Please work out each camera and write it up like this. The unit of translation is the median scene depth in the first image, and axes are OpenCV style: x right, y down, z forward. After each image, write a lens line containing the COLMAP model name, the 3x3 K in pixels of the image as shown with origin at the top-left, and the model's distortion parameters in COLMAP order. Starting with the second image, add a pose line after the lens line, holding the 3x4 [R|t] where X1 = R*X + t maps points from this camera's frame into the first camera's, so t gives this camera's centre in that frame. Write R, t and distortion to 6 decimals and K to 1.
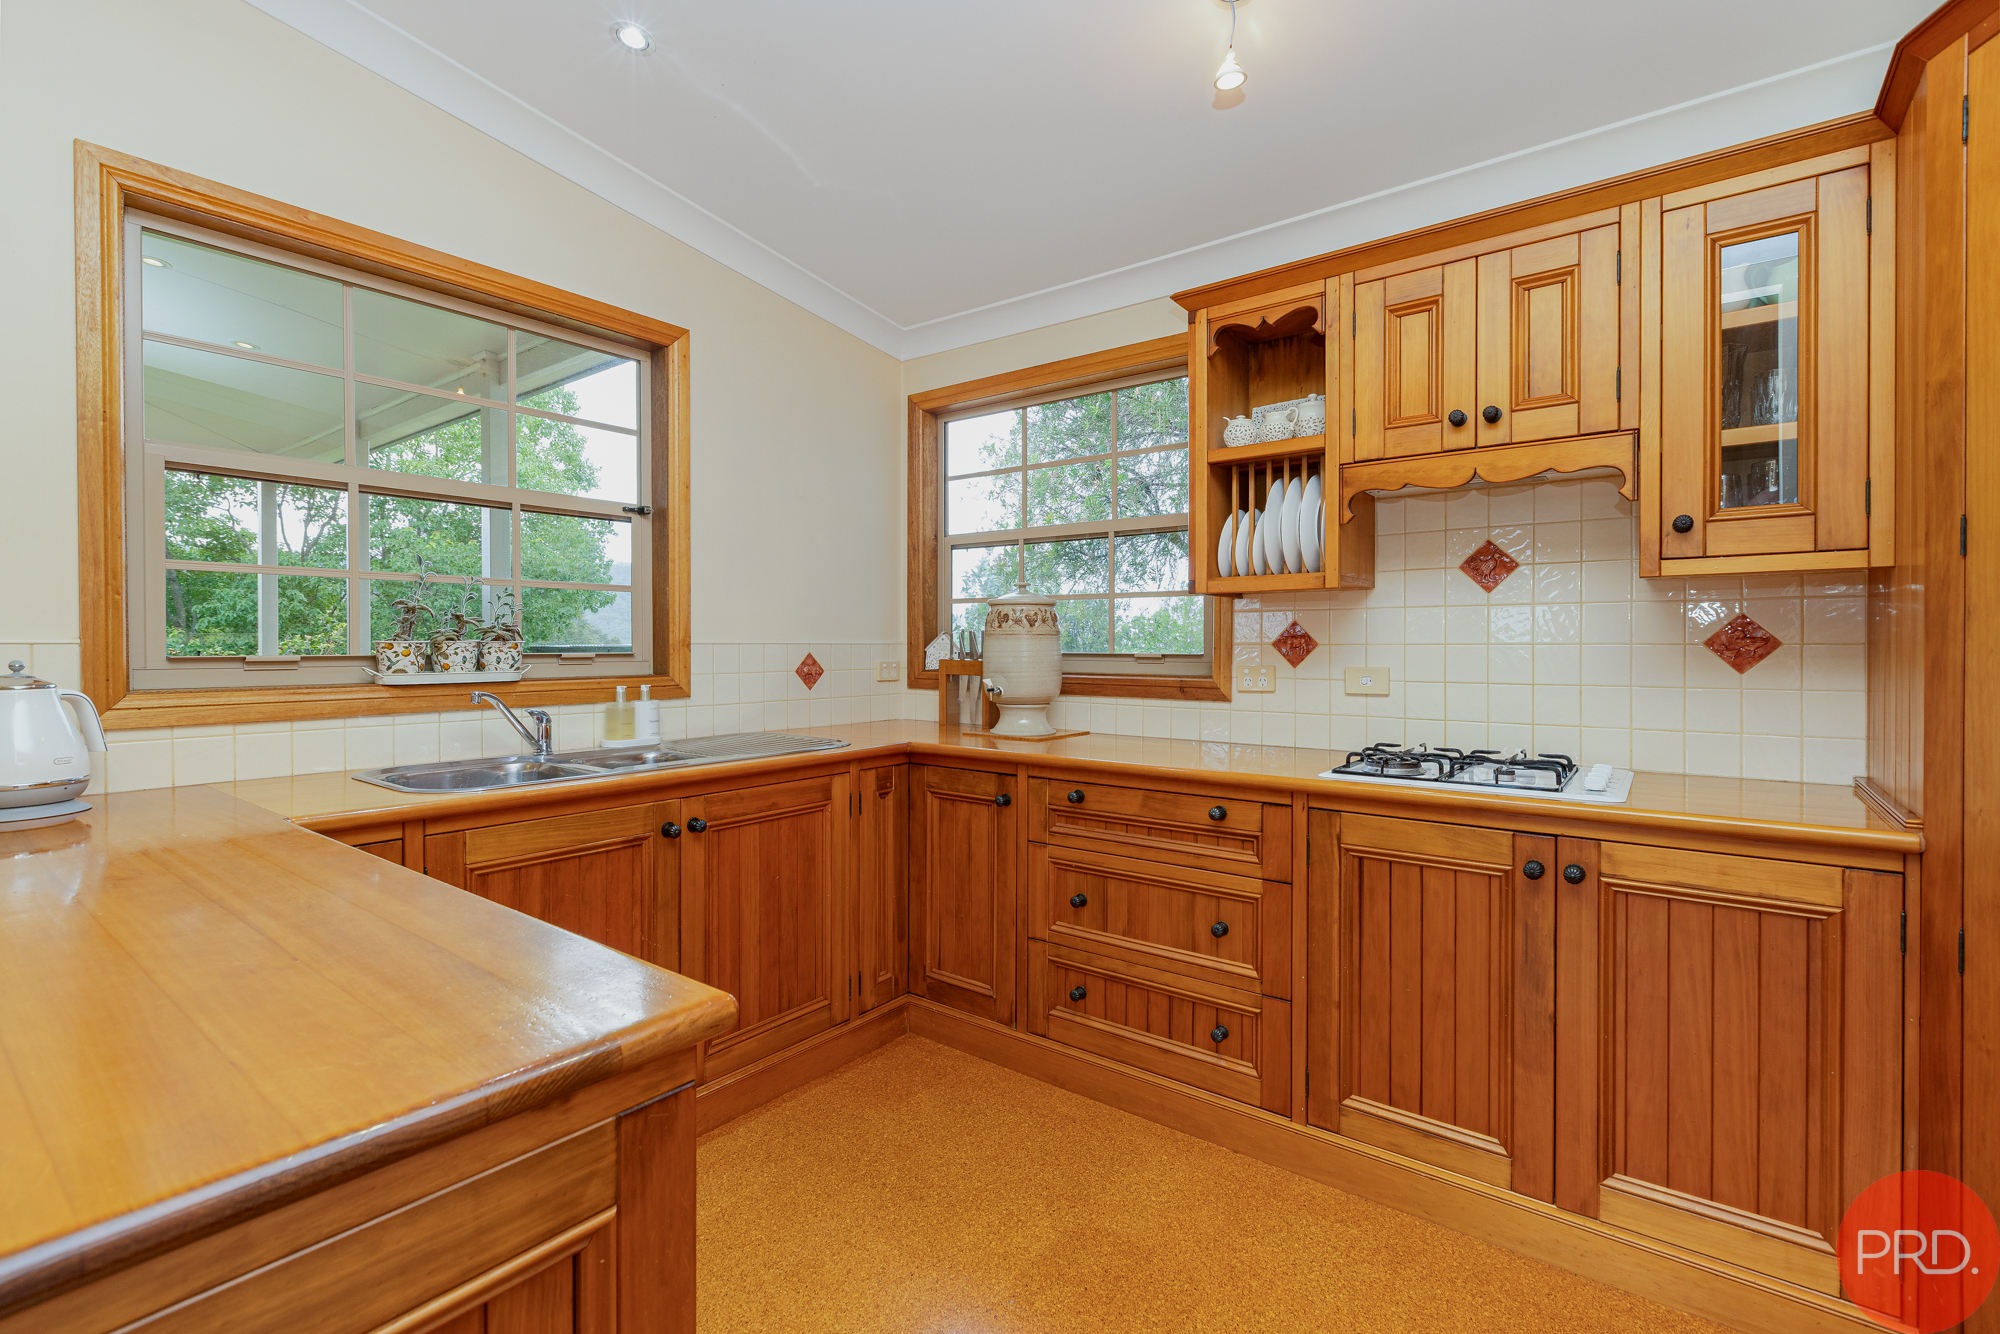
lens RADIAL K [[893.8, 0, 1002.2], [0, 893.8, 659.4], [0, 0, 1]] dist [0.003469, -0.000798]
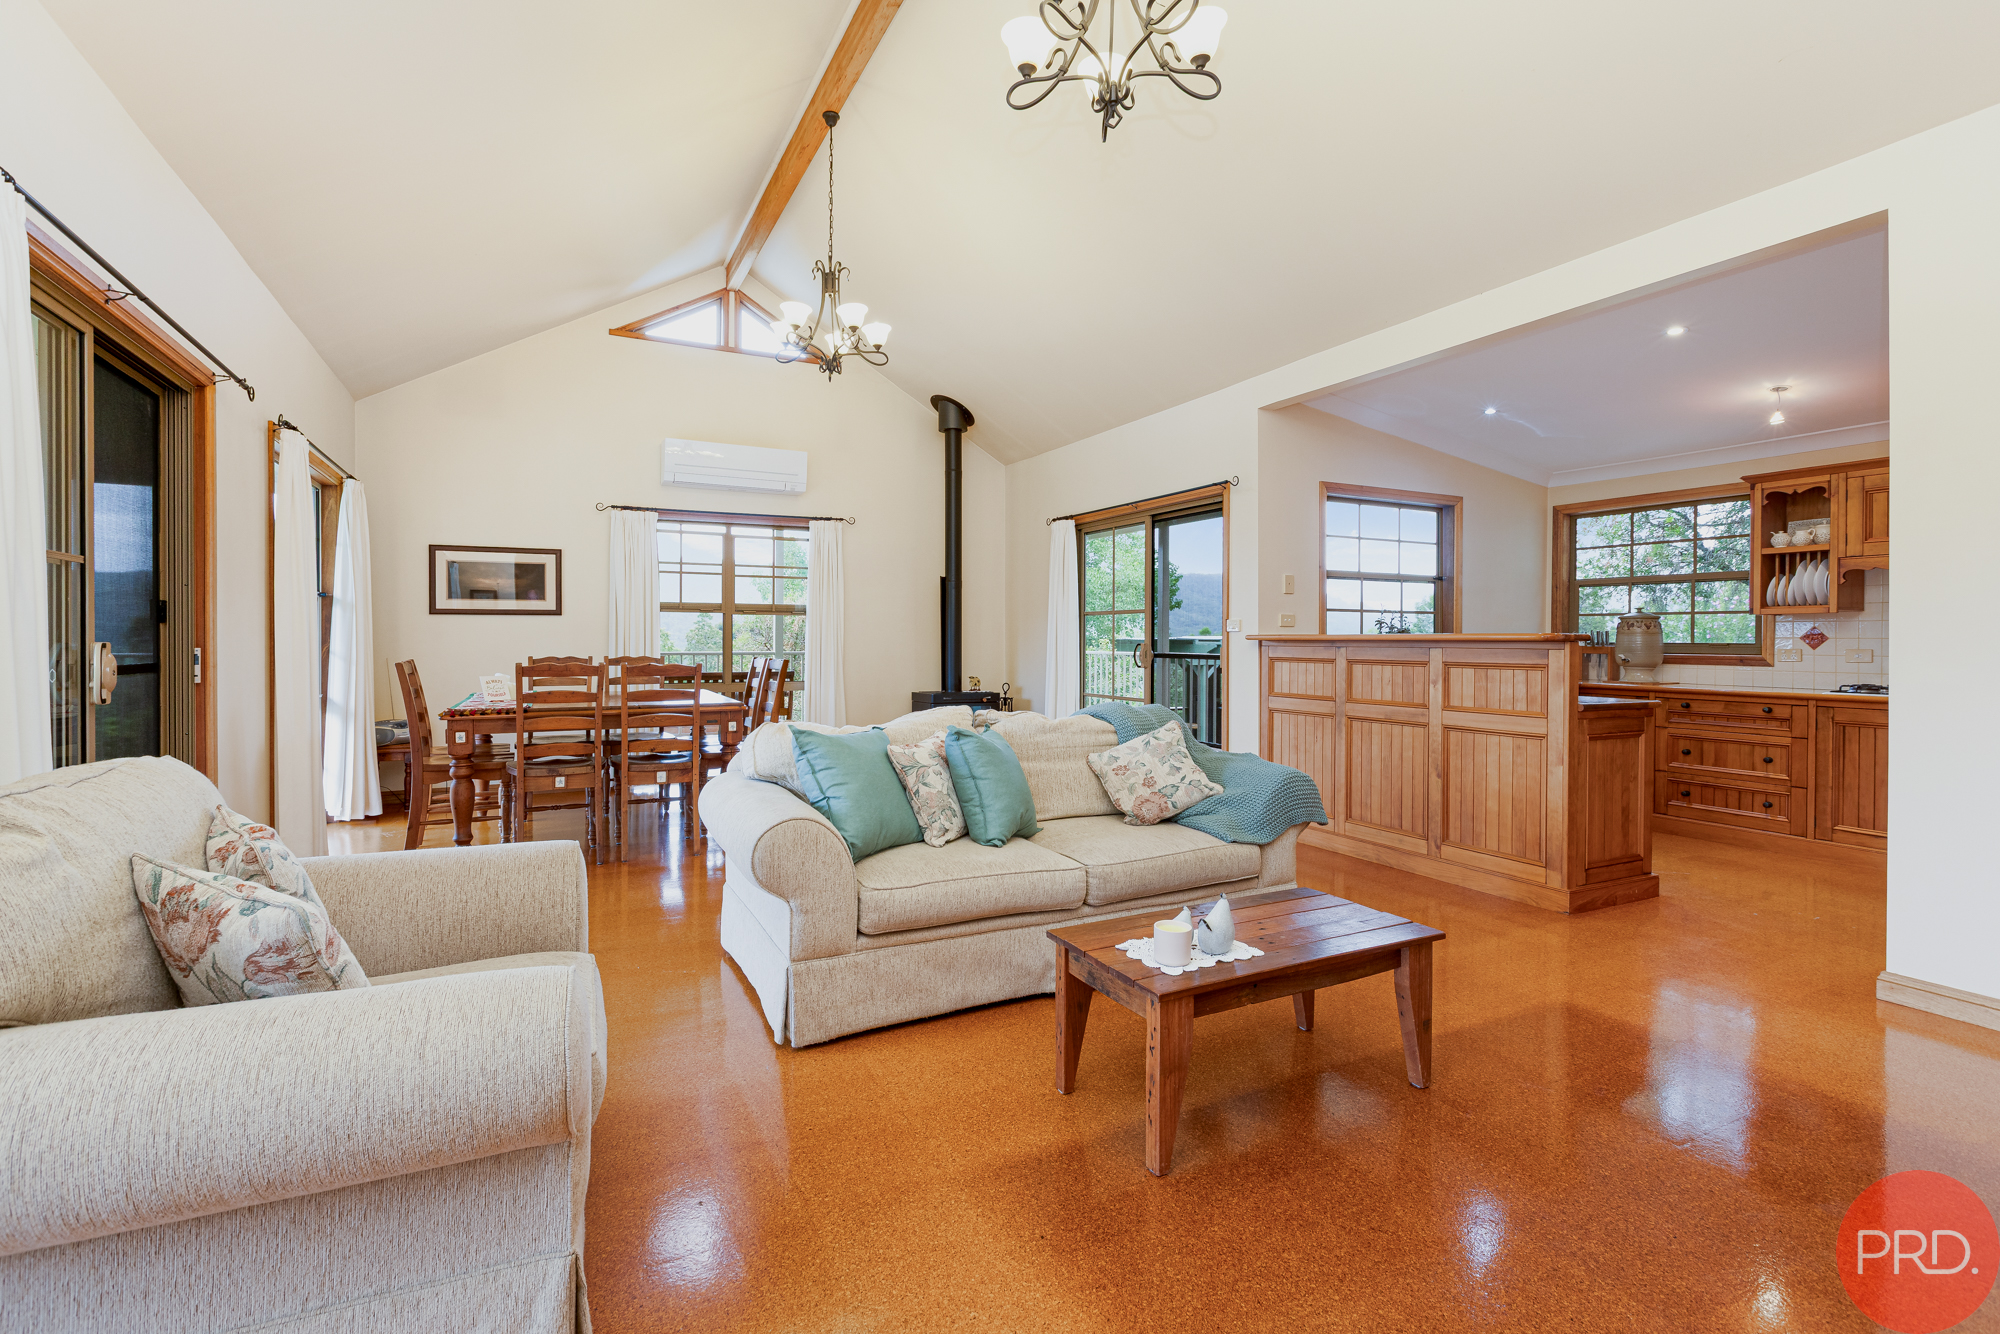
lens RADIAL K [[893.8, 0, 990.0], [0, 893.8, 648.9], [0, 0, 1]] dist [0.003469, -0.000798]
pose [[0.897874, 0.007341, -0.440192, -0.502714], [-0.009152, 0.999956, -0.001991, 0.031383], [0.440158, 0.005816, 0.897902, -1.814349]]
